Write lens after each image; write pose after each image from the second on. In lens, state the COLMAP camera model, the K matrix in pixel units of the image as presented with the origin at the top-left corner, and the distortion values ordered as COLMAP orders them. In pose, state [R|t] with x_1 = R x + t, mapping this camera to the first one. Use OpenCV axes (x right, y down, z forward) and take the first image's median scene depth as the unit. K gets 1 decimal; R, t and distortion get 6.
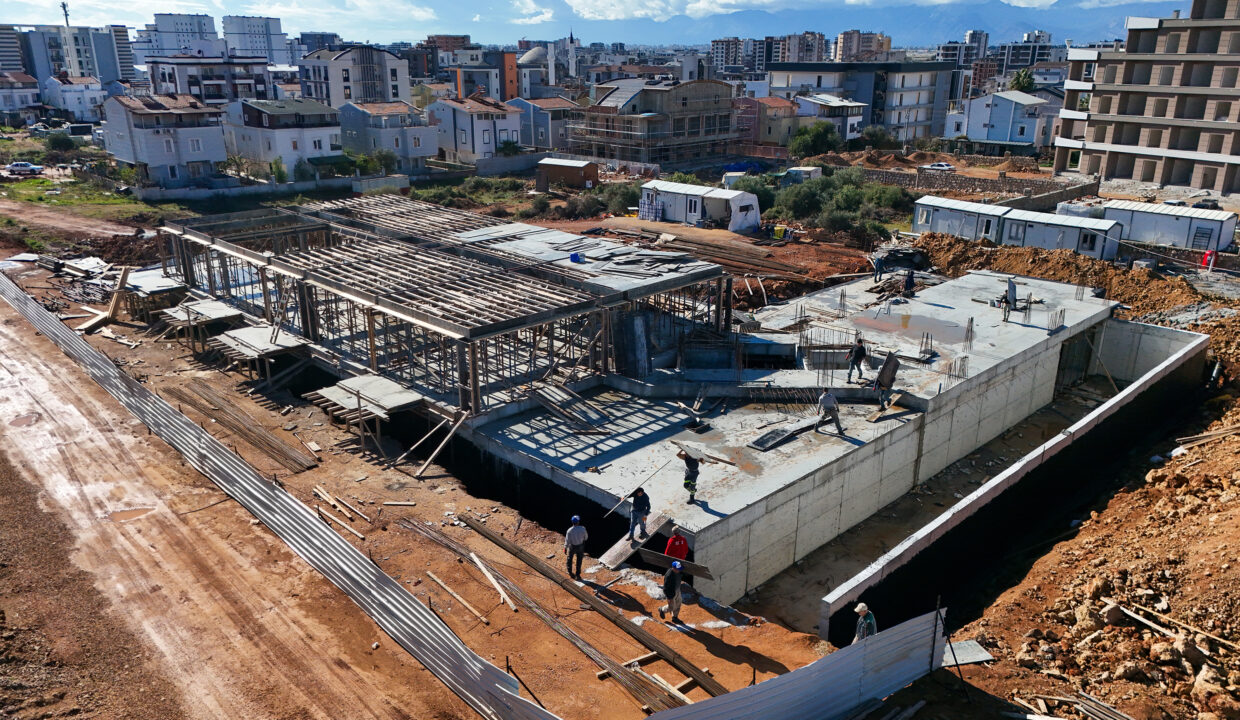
lens RADIAL K [[911.2, 0, 620.0], [0, 911.2, 360.0], [0, 0, 1]] dist [0.068018, -0.056452]
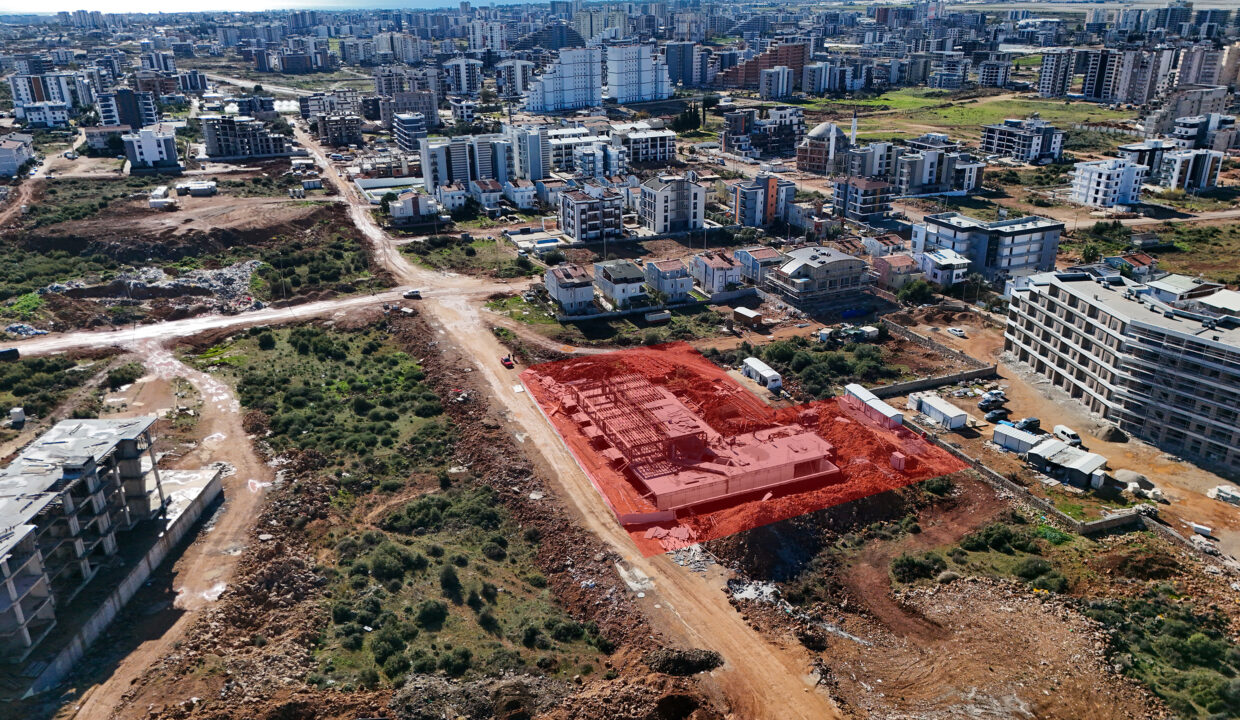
lens RADIAL K [[908.3, 0, 620.0], [0, 908.3, 360.0], [0, 0, 1]] dist [0.090855, -0.100115]
pose [[0.930448, 0.127462, -0.343540, 0.685311], [-0.106711, 0.991168, 0.078732, -0.428488], [0.350541, -0.036596, 0.935832, -1.751760]]
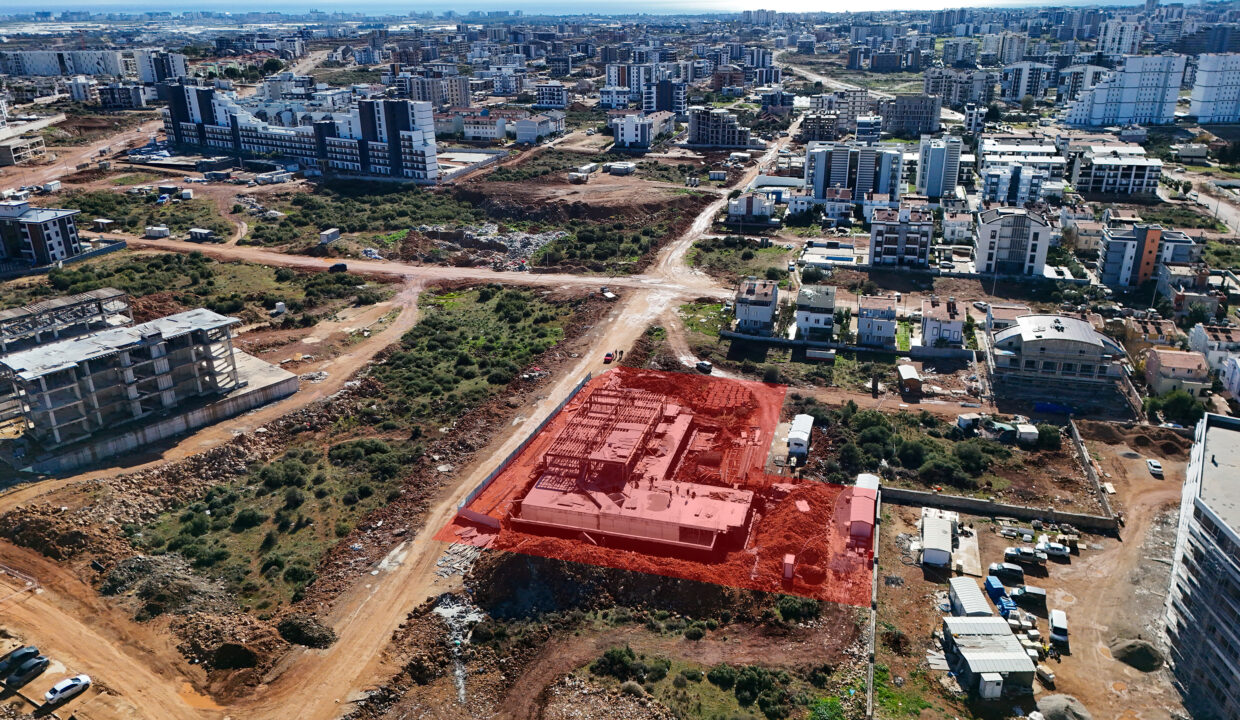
lens RADIAL K [[908.3, 0, 620.0], [0, 908.3, 360.0], [0, 0, 1]] dist [0.090855, -0.100115]
pose [[0.493944, 0.315062, -0.810404, 1.883787], [-0.267229, 0.941939, 0.203322, -0.789551], [0.827410, 0.116134, 0.549459, -0.688413]]
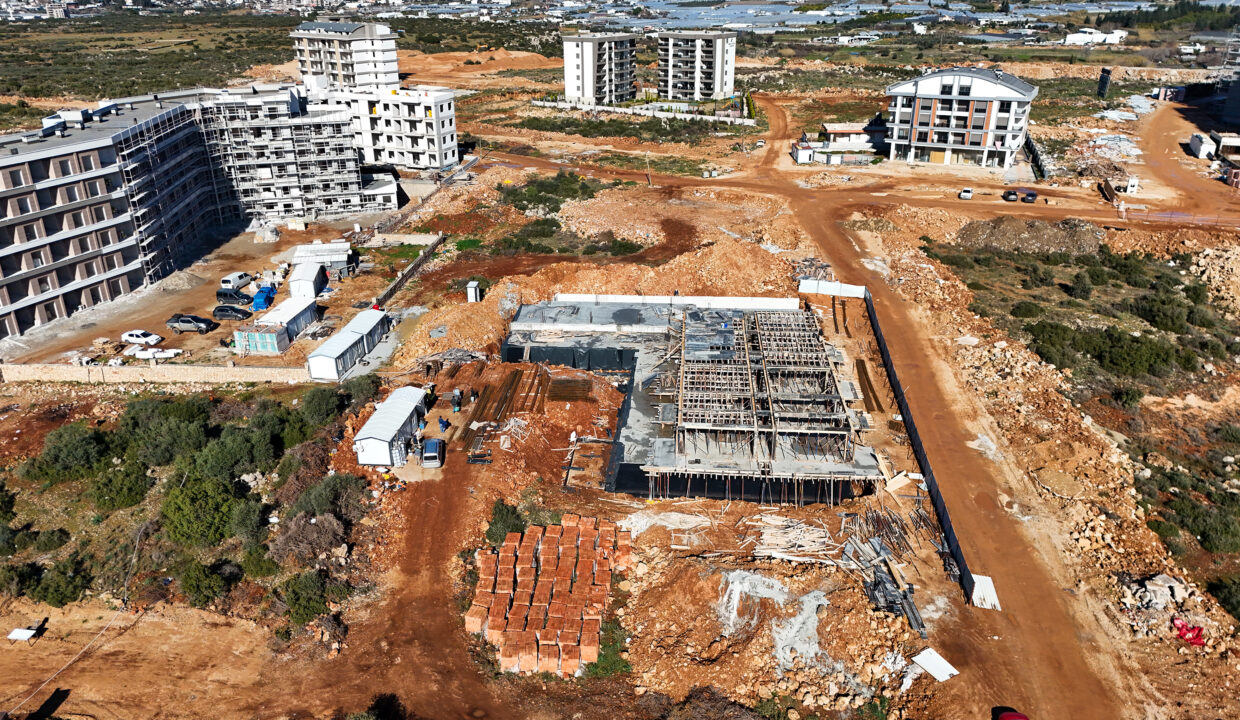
lens RADIAL K [[911.2, 0, 620.0], [0, 911.2, 360.0], [0, 0, 1]] dist [0.068018, -0.056452]
pose [[-0.654409, -0.293521, 0.696845, -0.998460], [0.249312, 0.786289, 0.565326, -0.935556], [-0.713857, 0.543687, -0.441376, 1.488601]]
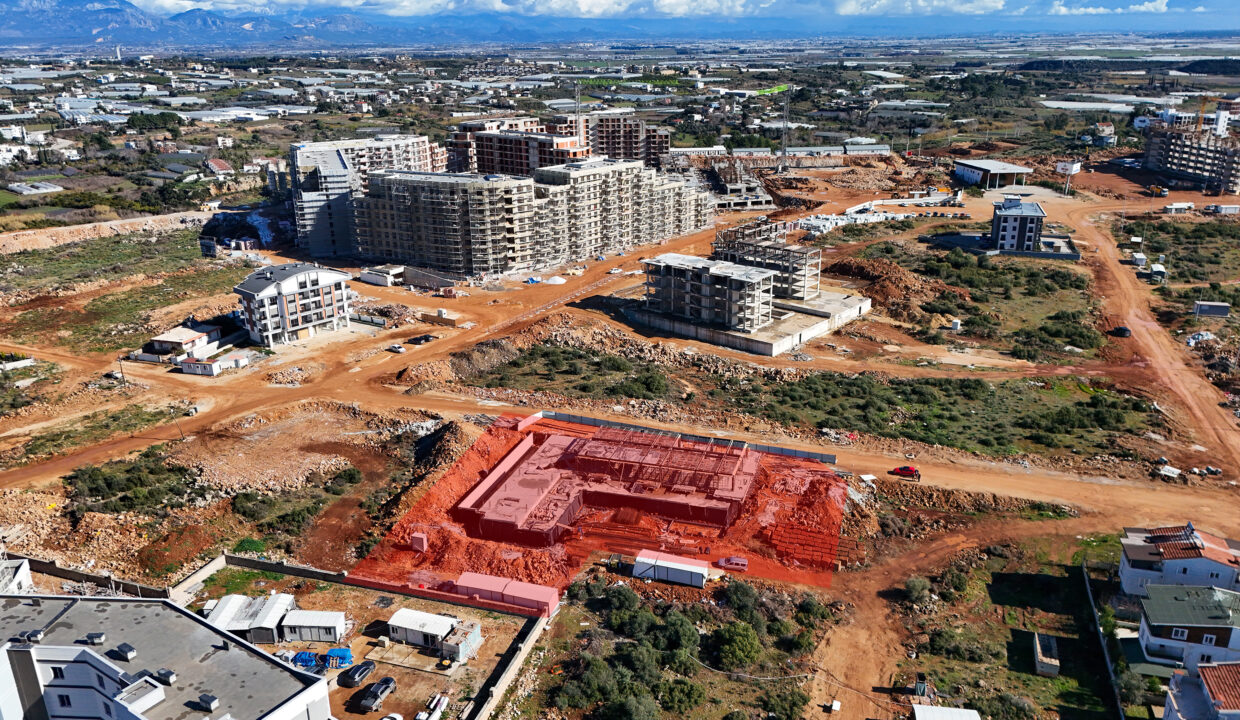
lens RADIAL K [[908.3, 0, 620.0], [0, 908.3, 360.0], [0, 0, 1]] dist [0.090855, -0.100115]
pose [[-0.884246, 0.165617, -0.436669, 1.044583], [-0.138899, 0.799437, 0.584473, -1.798996], [0.445887, 0.577470, -0.683895, 2.300817]]
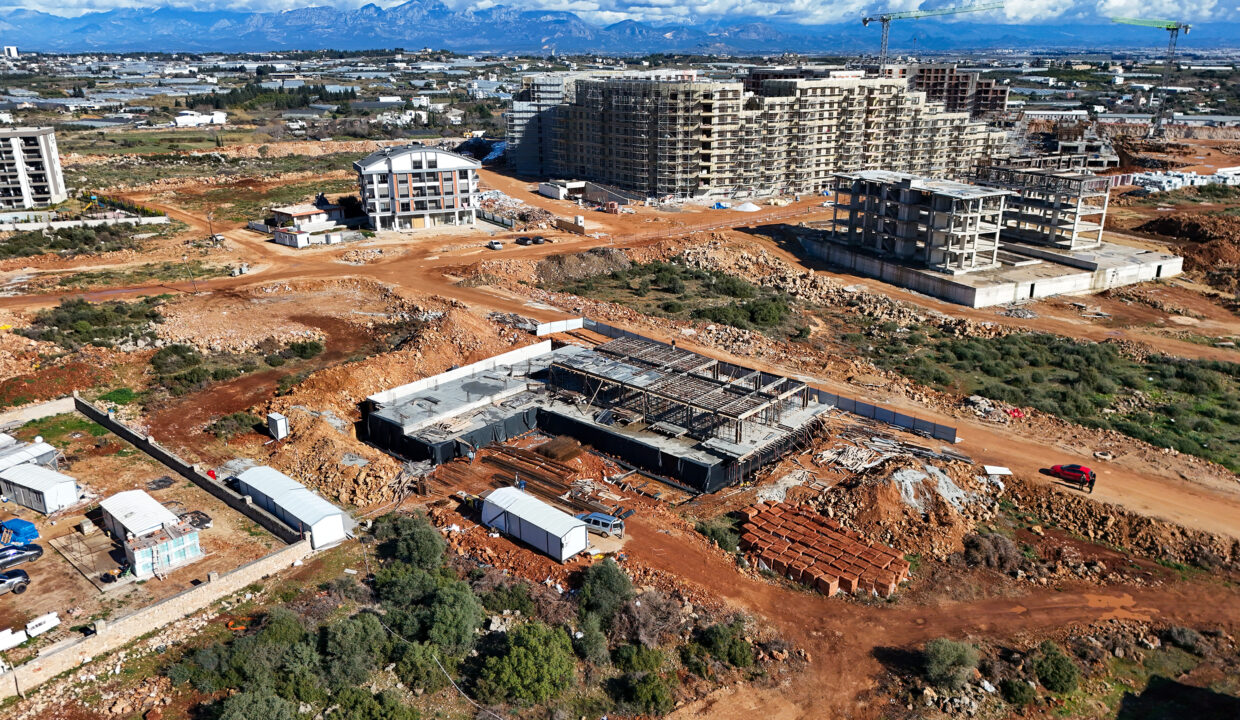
lens RADIAL K [[908.3, 0, 620.0], [0, 908.3, 360.0], [0, 0, 1]] dist [0.090855, -0.100115]
pose [[-0.997418, 0.024931, -0.067349, 0.060050], [-0.021323, 0.792709, 0.609227, -1.166283], [0.068577, 0.609090, -0.790130, 2.073683]]
